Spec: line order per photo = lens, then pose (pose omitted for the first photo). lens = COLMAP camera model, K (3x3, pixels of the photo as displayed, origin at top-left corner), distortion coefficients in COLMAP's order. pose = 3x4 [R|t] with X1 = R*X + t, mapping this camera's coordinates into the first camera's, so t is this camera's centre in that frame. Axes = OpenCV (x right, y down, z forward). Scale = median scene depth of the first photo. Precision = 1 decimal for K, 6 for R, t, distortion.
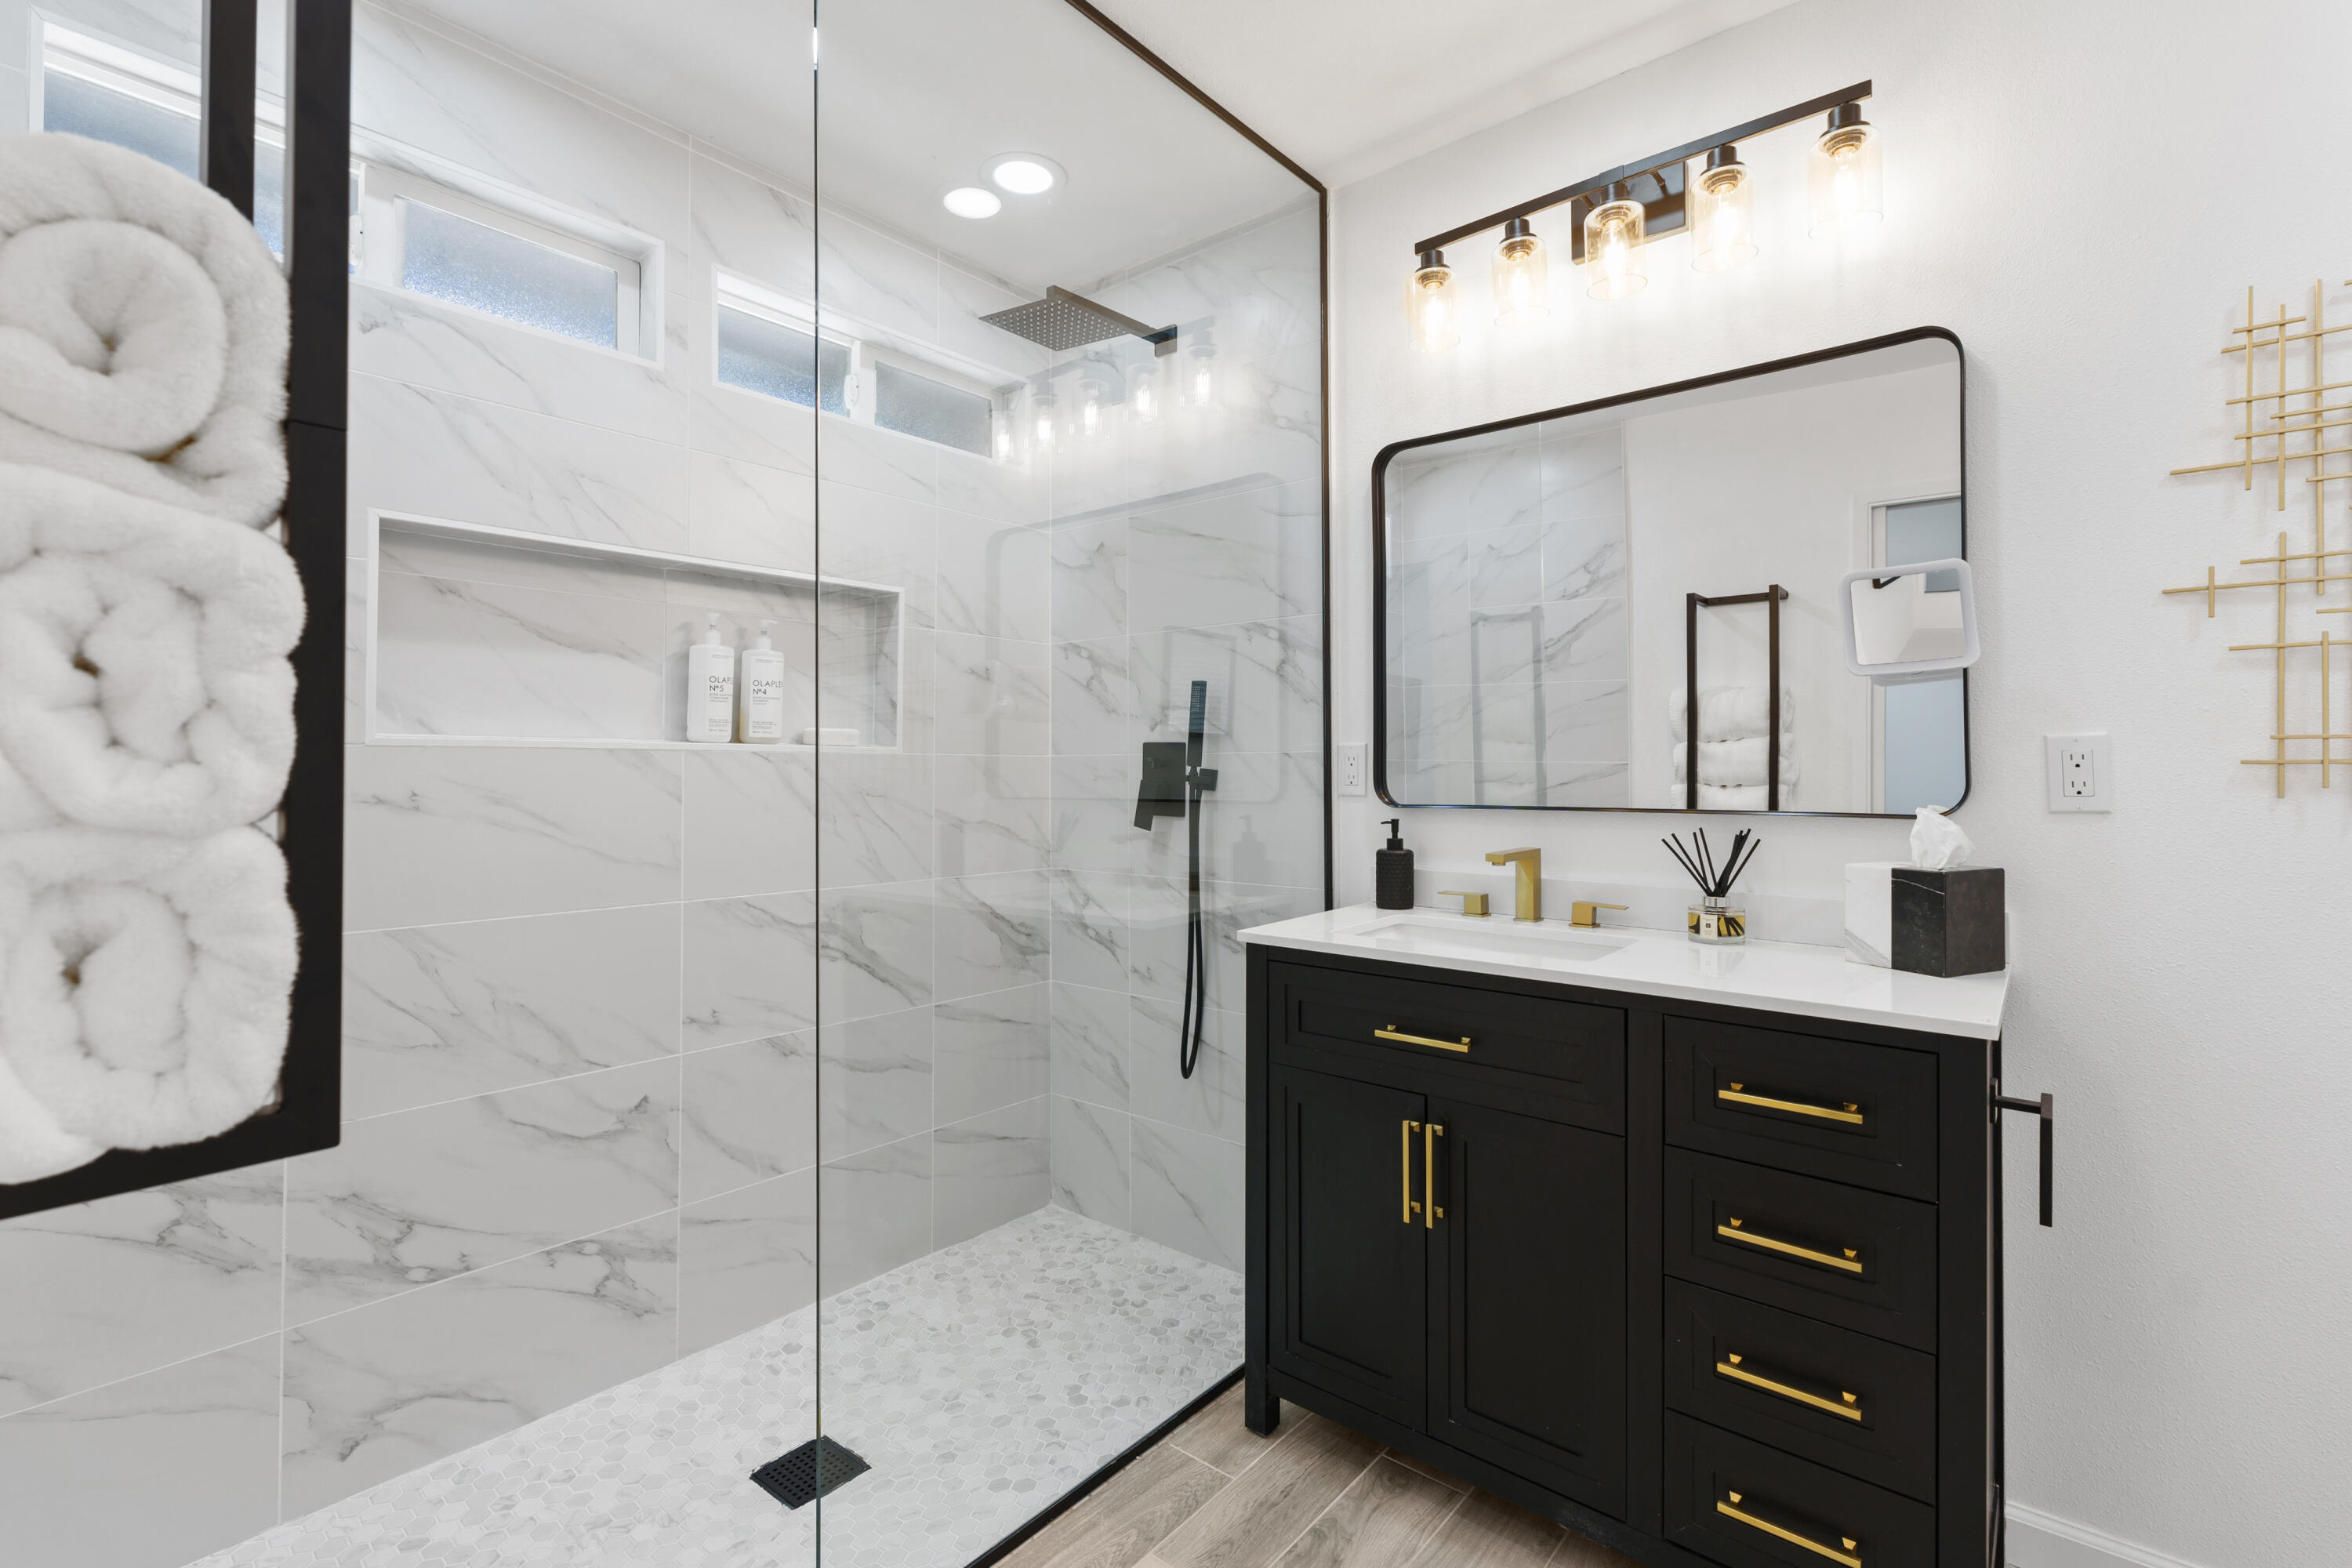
lens RADIAL K [[1050.8, 0, 1176.1], [0, 1050.8, 777.2], [0, 0, 1]] dist [0.000725, -0.001102]
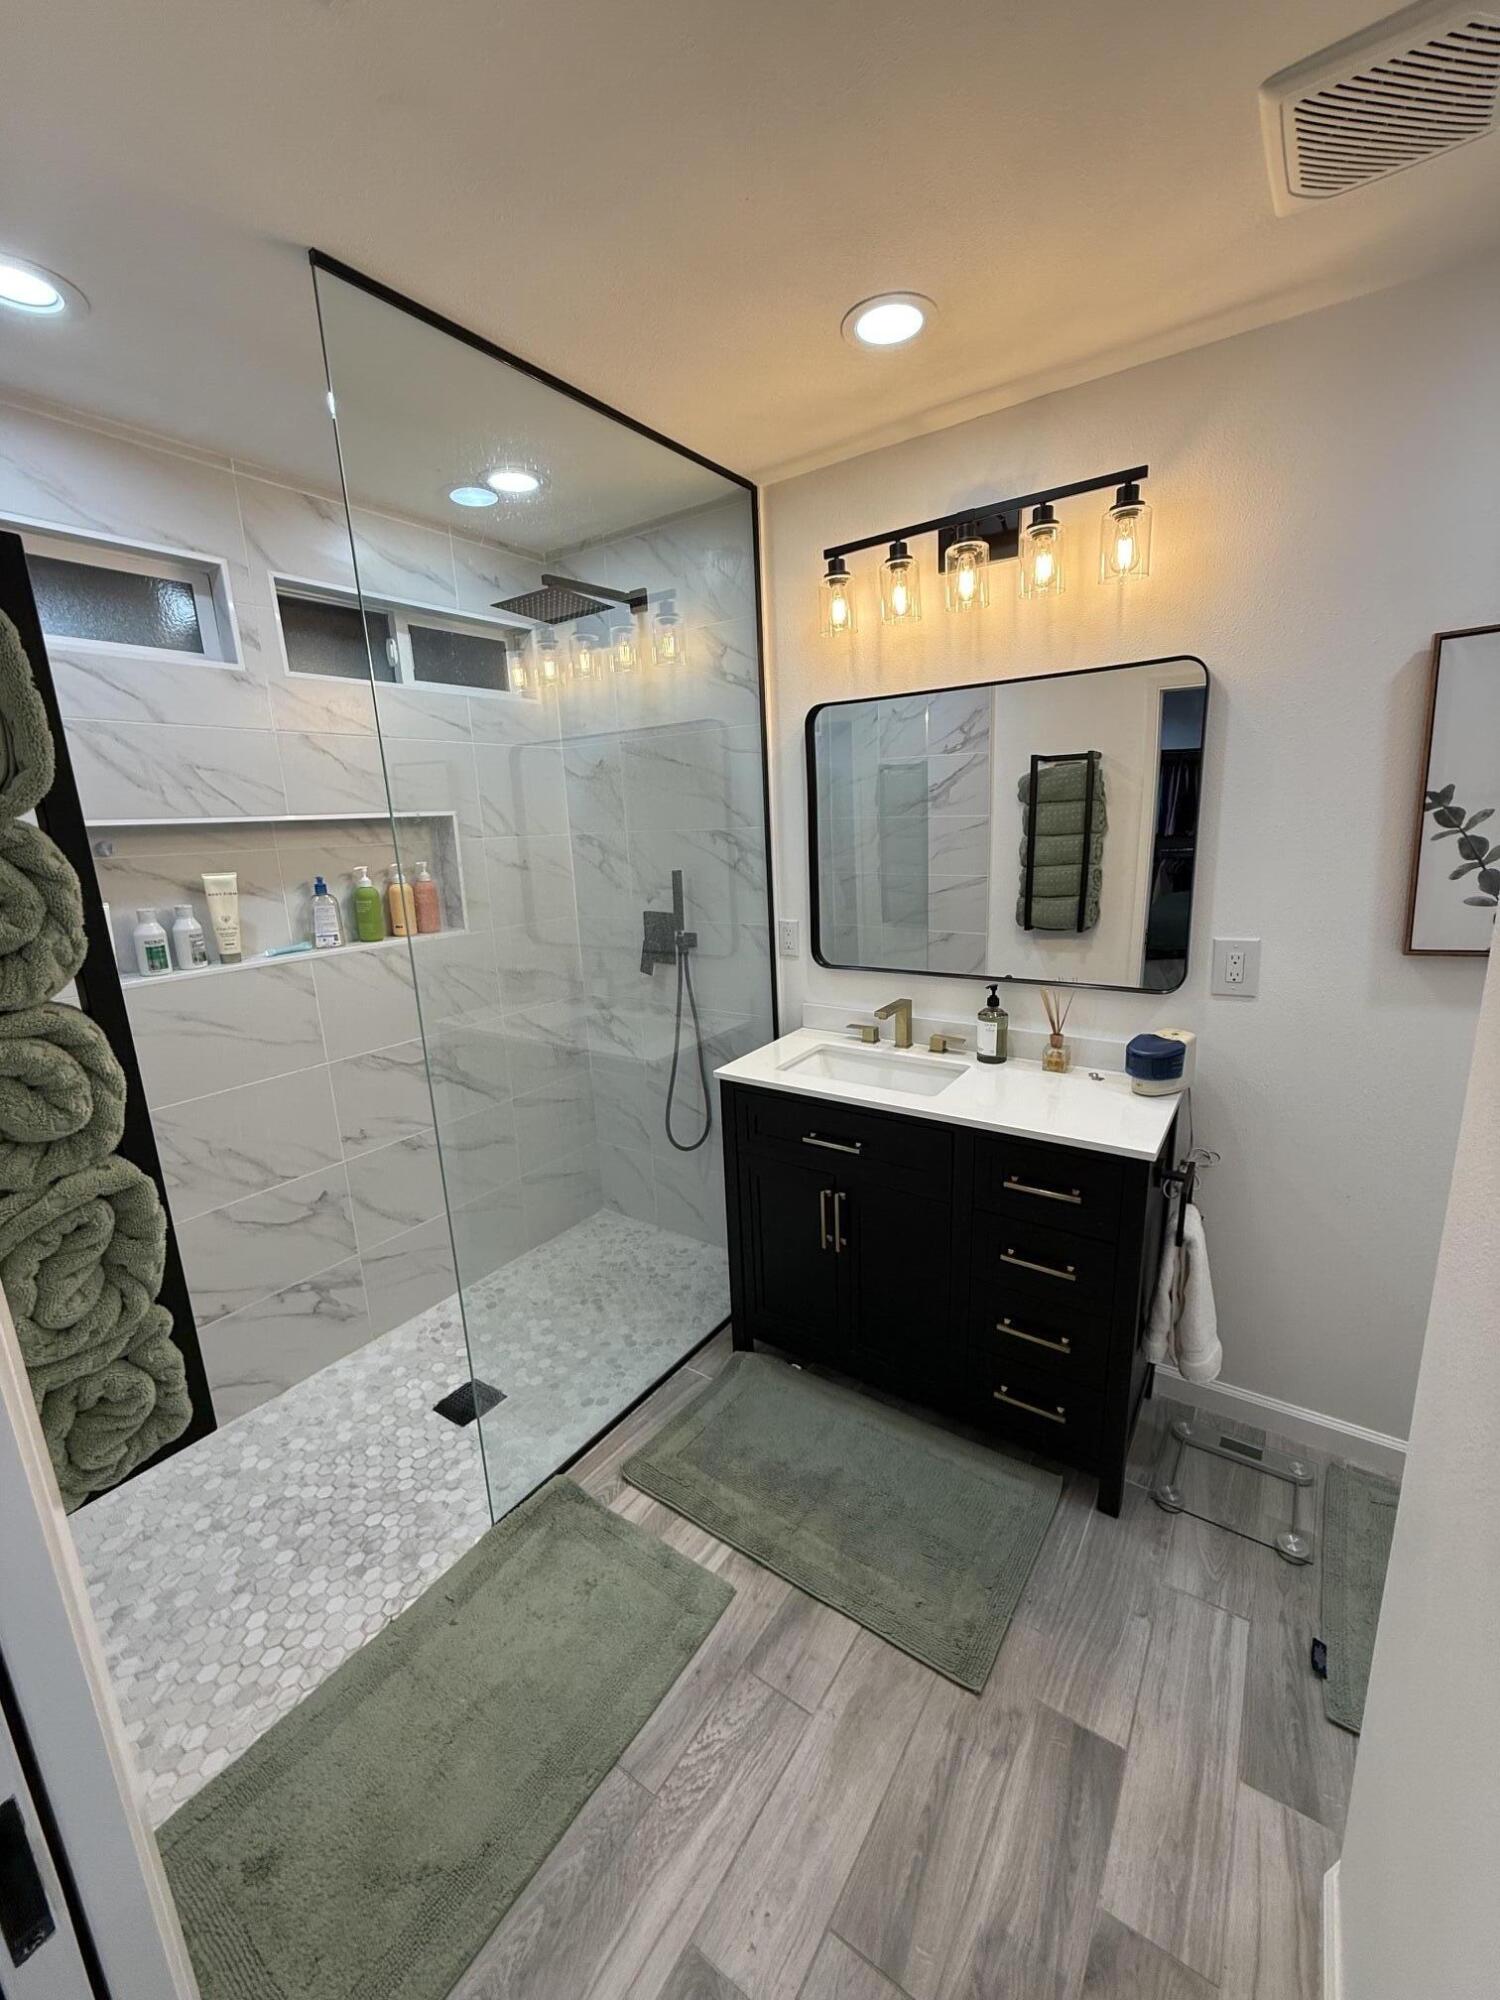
lens RADIAL K [[790.7, 0, 744.2], [0, 790.7, 992.8], [0, 0, 1]] dist [-0.004615, -0.000832]
pose [[0.995202, -0.060461, 0.076921, 0.019204], [0.040880, 0.971252, 0.234517, -0.203021], [-0.088889, -0.230247, 0.969064, -0.073222]]
